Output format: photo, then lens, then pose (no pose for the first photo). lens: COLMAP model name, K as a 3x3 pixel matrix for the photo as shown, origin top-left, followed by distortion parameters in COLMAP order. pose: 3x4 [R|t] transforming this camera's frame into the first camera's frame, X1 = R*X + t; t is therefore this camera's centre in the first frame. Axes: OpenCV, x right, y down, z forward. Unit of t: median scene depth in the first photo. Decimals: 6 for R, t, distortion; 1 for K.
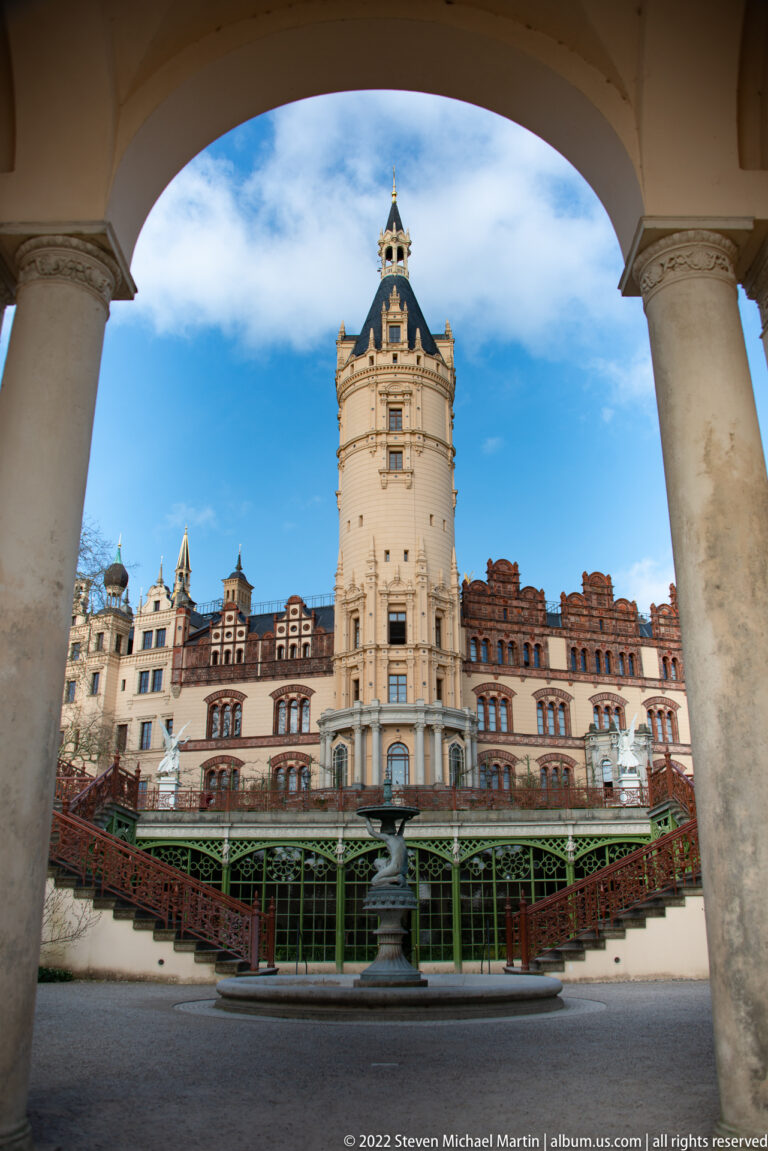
lens RADIAL K [[1103.7, 0, 384.0], [0, 1103.7, 575.5], [0, 0, 1]] dist [-0.407512, 0.000486]
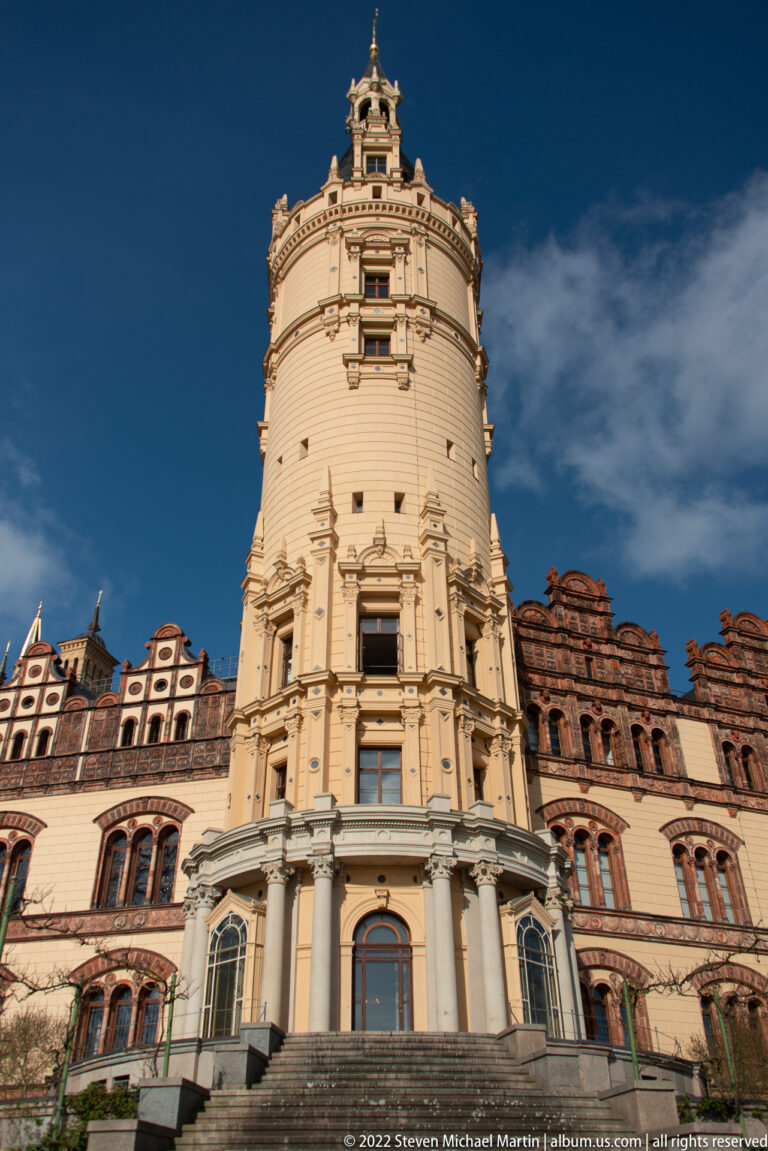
lens RADIAL K [[1111.4, 0, 384.0], [0, 1111.4, 575.5], [0, 0, 1]] dist [-0.005005, -0.002629]
pose [[0.999133, 0.021202, 0.035815, -0.002212], [-0.013606, 0.979624, -0.200377, 0.100350], [-0.039334, 0.199716, 0.979064, 0.518993]]
